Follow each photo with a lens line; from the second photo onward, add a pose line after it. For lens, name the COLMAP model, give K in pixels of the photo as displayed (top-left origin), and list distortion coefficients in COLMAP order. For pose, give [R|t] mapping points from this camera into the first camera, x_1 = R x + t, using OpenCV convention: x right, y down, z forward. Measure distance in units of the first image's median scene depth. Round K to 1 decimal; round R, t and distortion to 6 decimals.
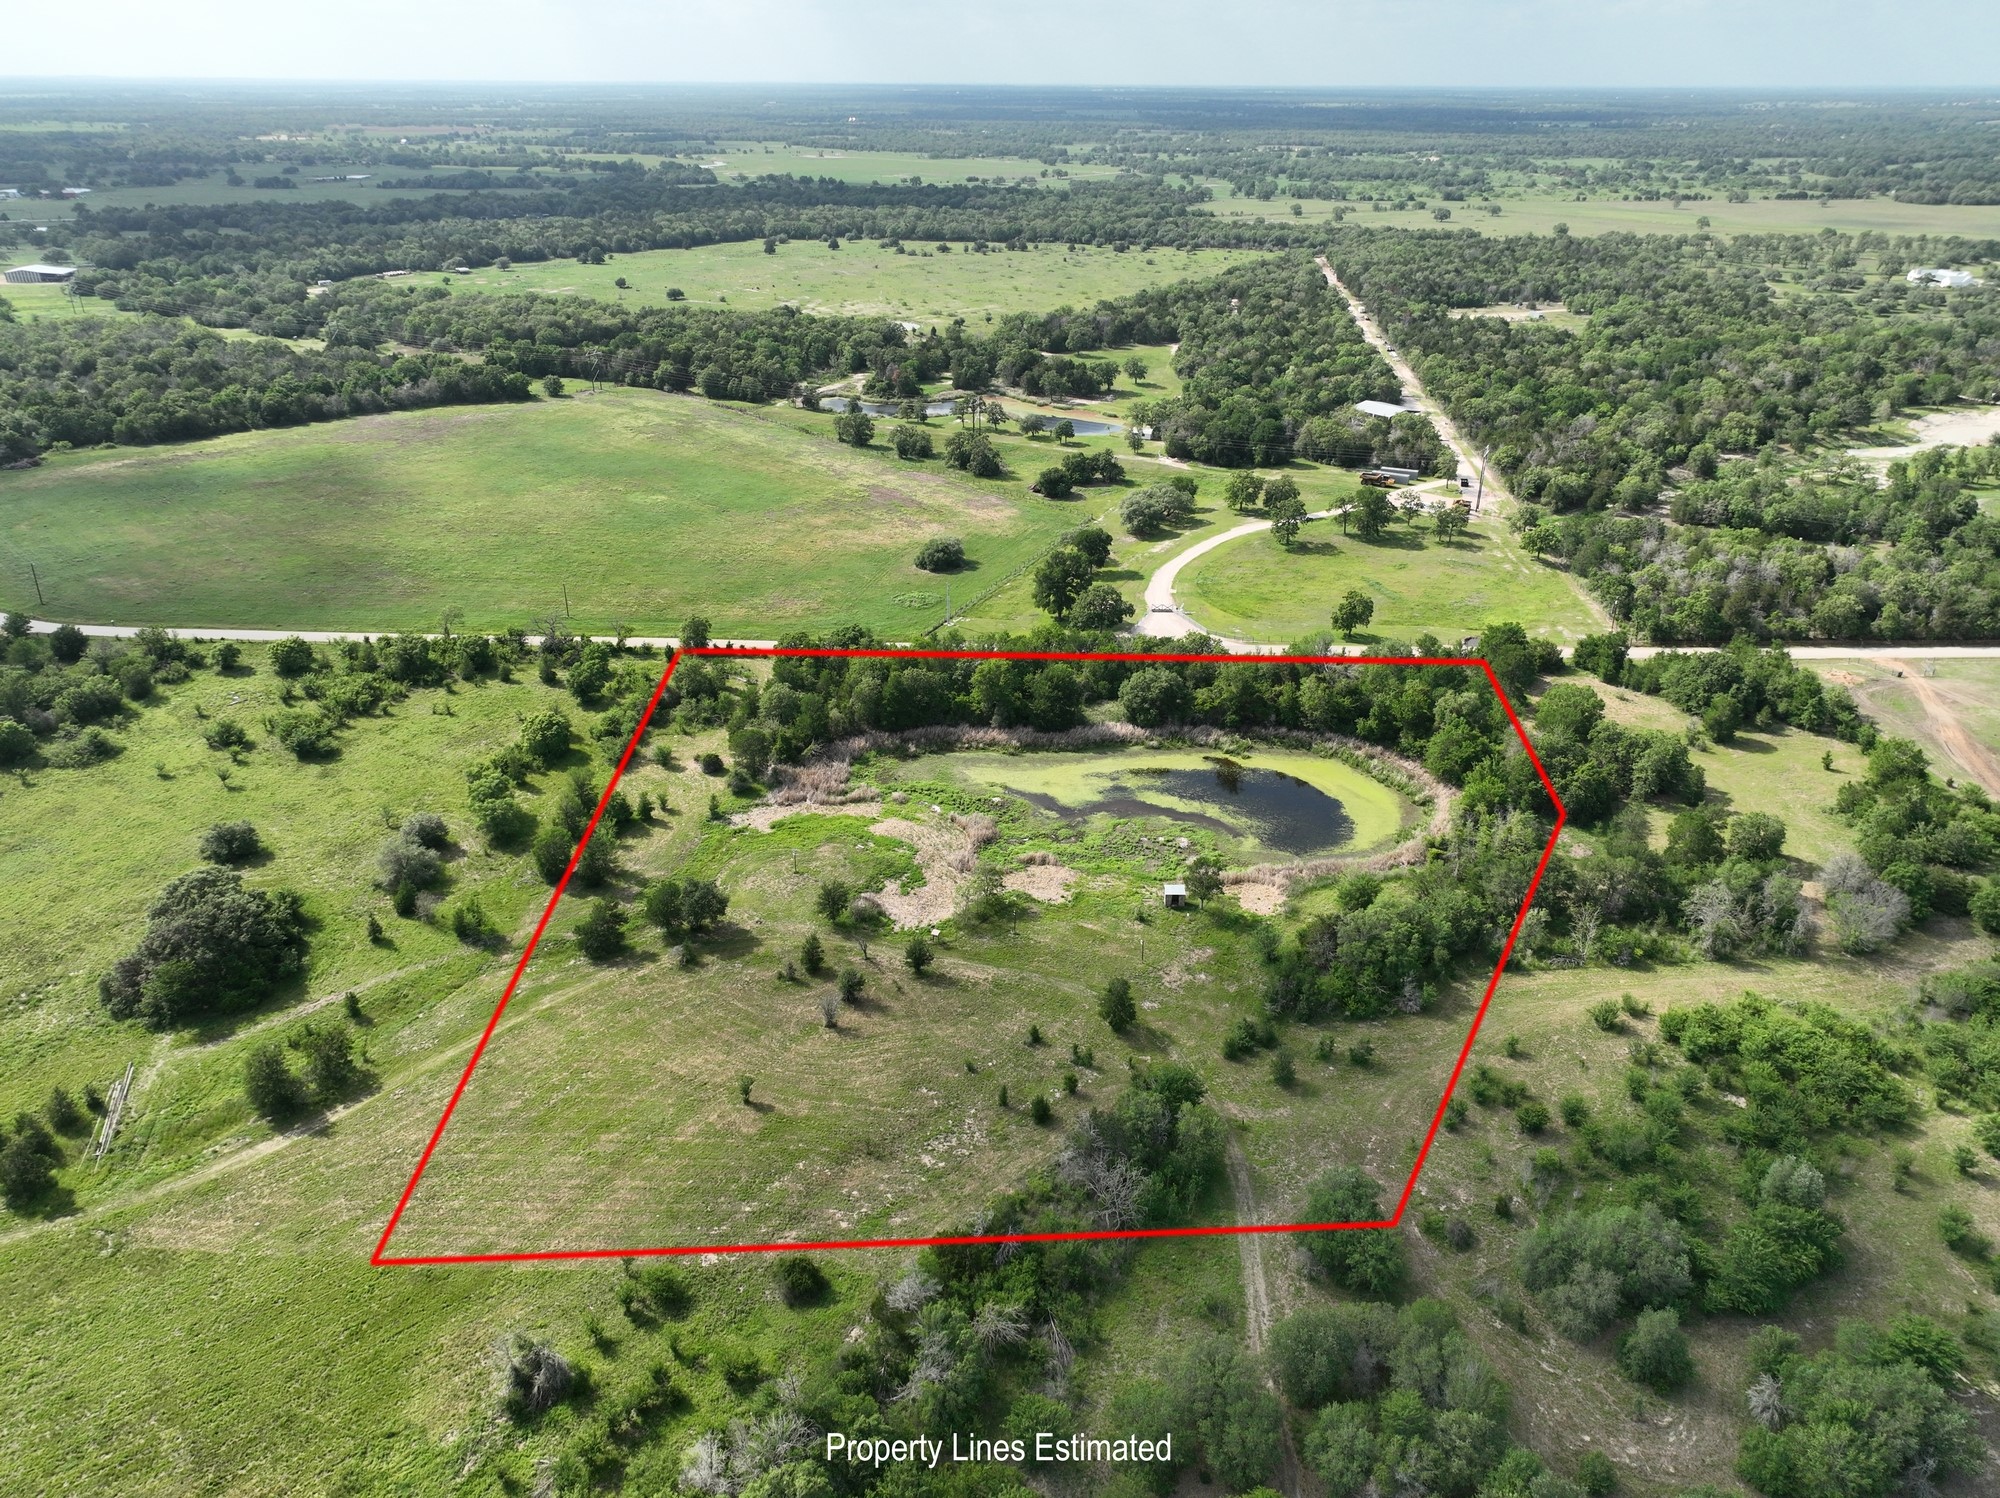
lens RADIAL K [[1405.6, 0, 1004.5], [0, 1405.6, 751.7], [0, 0, 1]] dist [-0.002129, 0.021459]
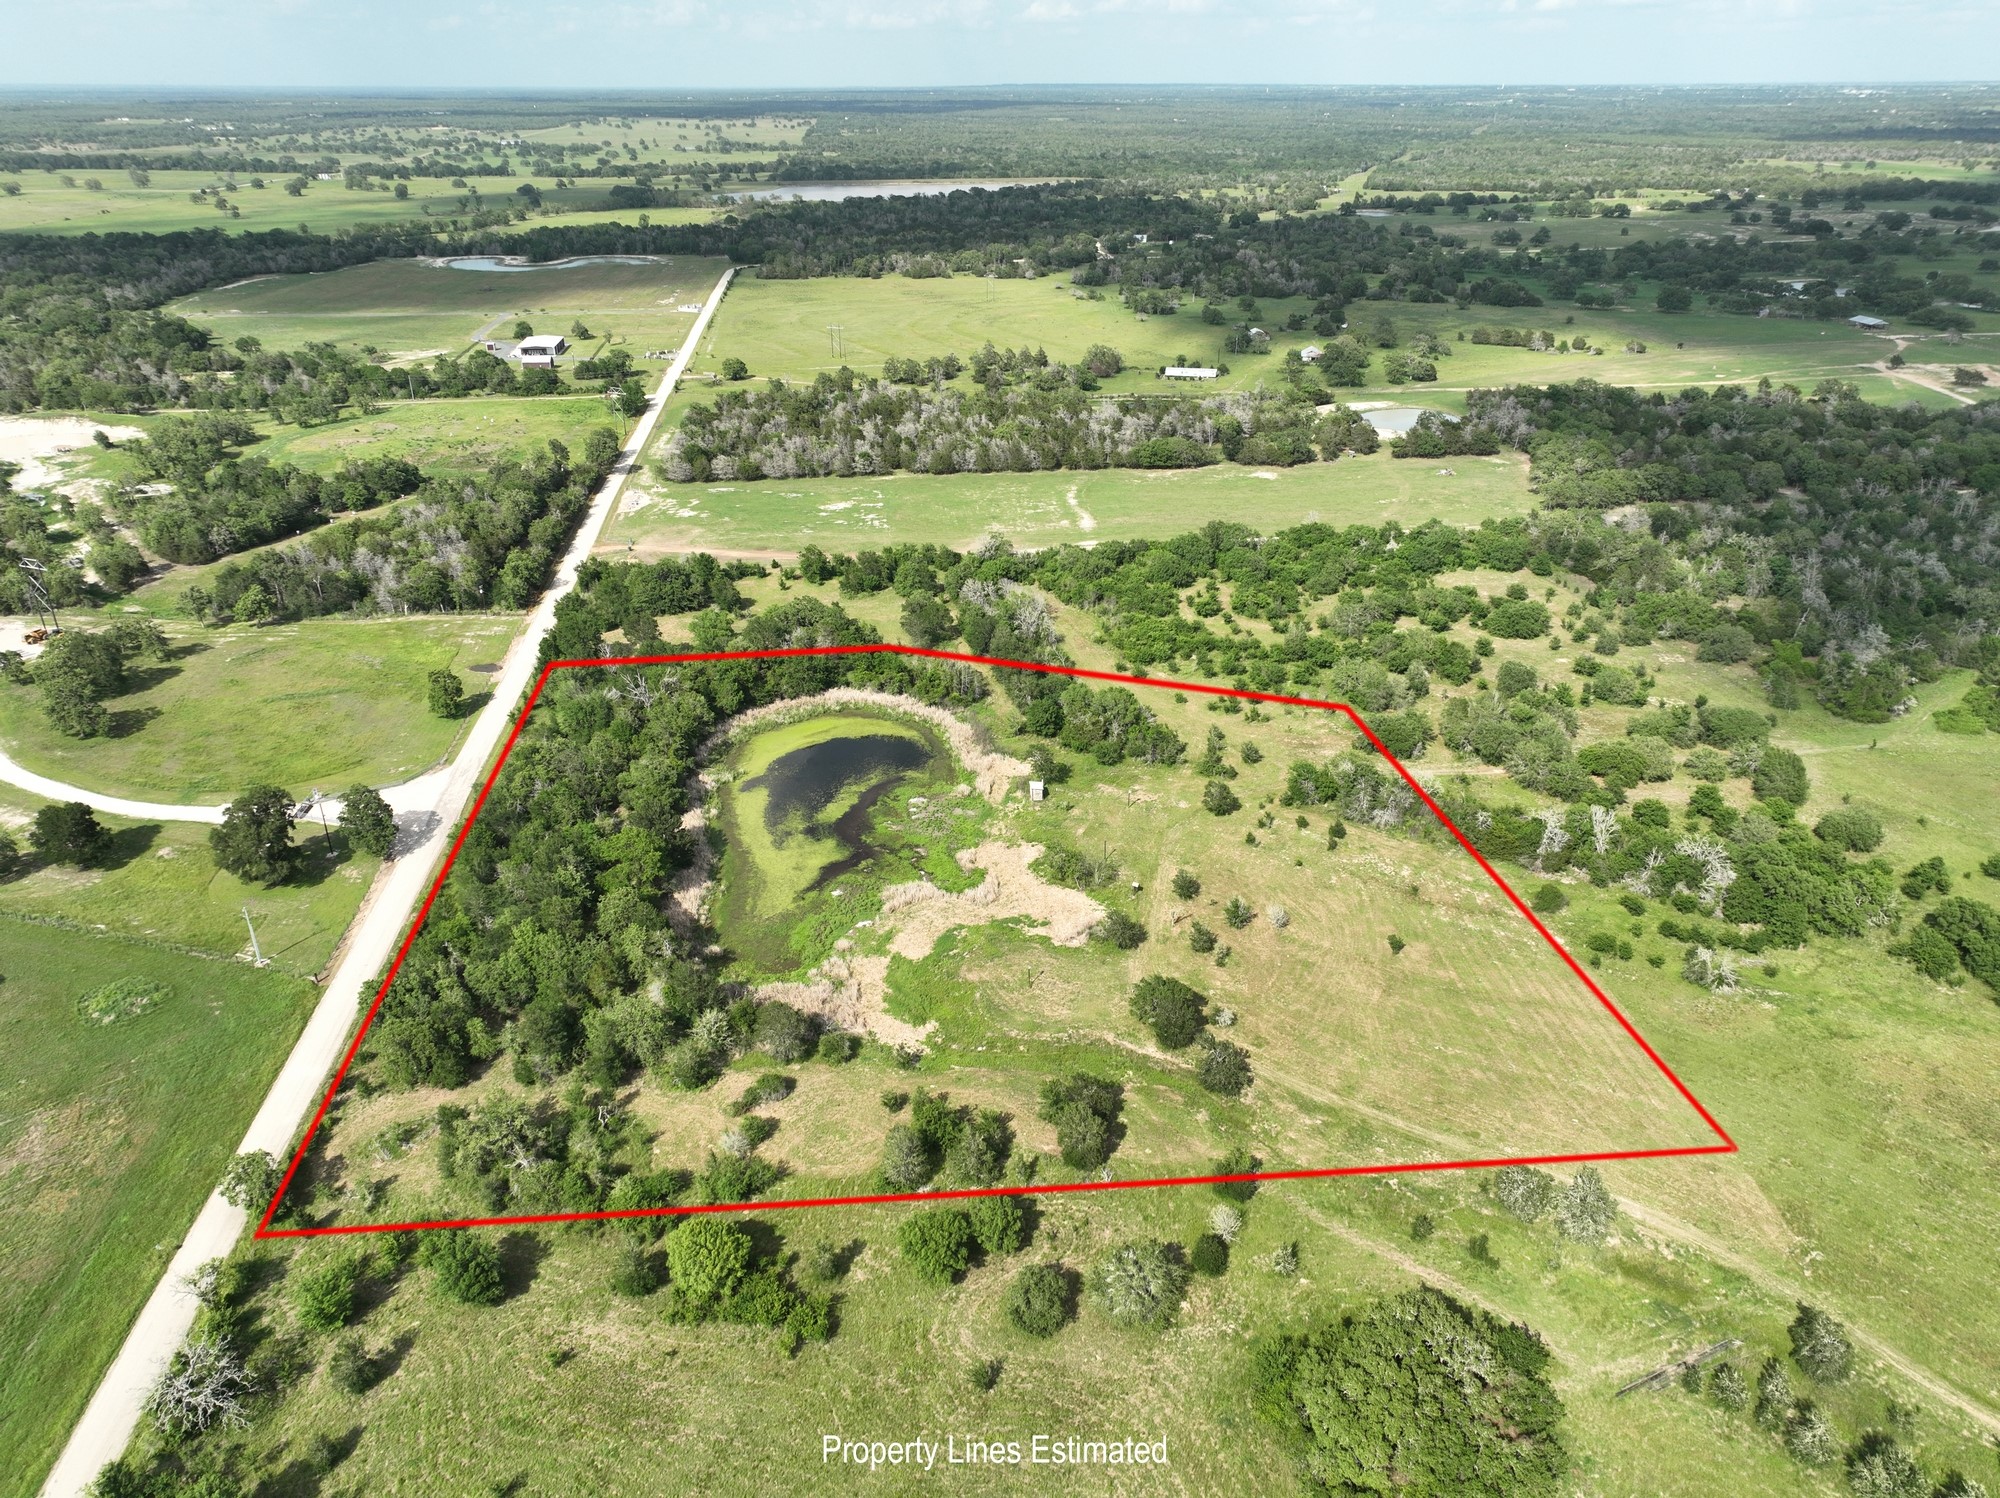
lens RADIAL K [[1405.6, 0, 1004.5], [0, 1405.6, 751.7], [0, 0, 1]] dist [-0.002129, 0.021459]
pose [[-0.112323, -0.433856, 0.893953, -0.758930], [0.432047, 0.788833, 0.437125, -0.374040], [-0.894829, 0.435329, 0.098842, 0.719665]]
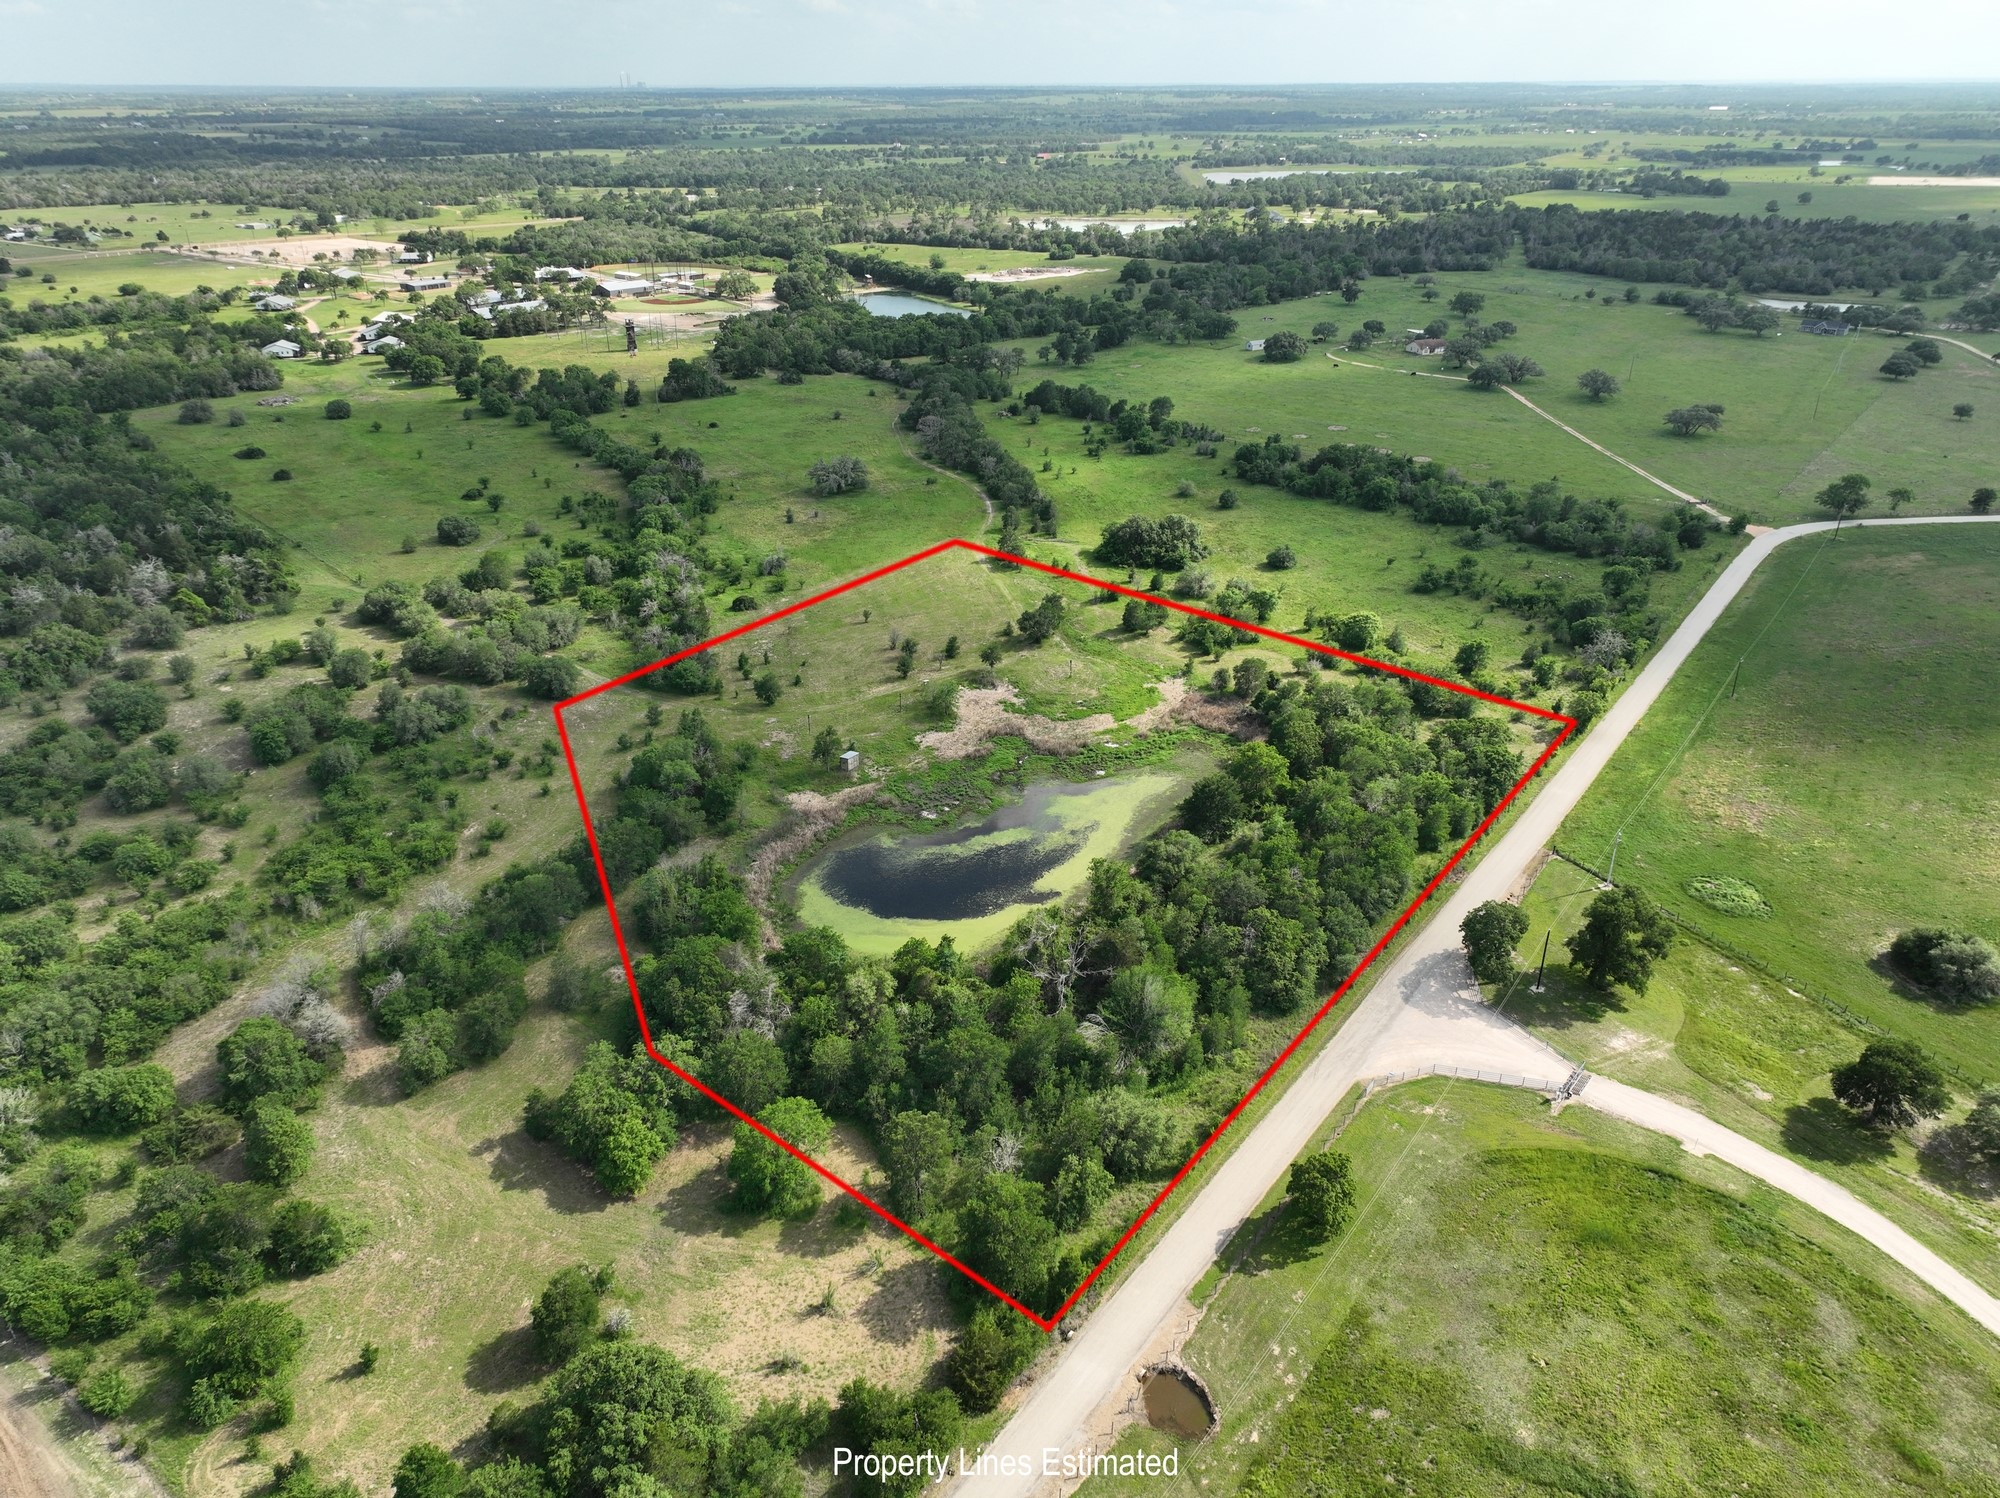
lens RADIAL K [[1405.6, 0, 1004.5], [0, 1405.6, 751.7], [0, 0, 1]] dist [-0.002129, 0.021459]
pose [[-0.591576, 0.348808, -0.726892, 0.736522], [-0.349814, 0.701246, 0.621195, -0.558918], [0.726408, 0.621761, -0.292822, 1.164402]]
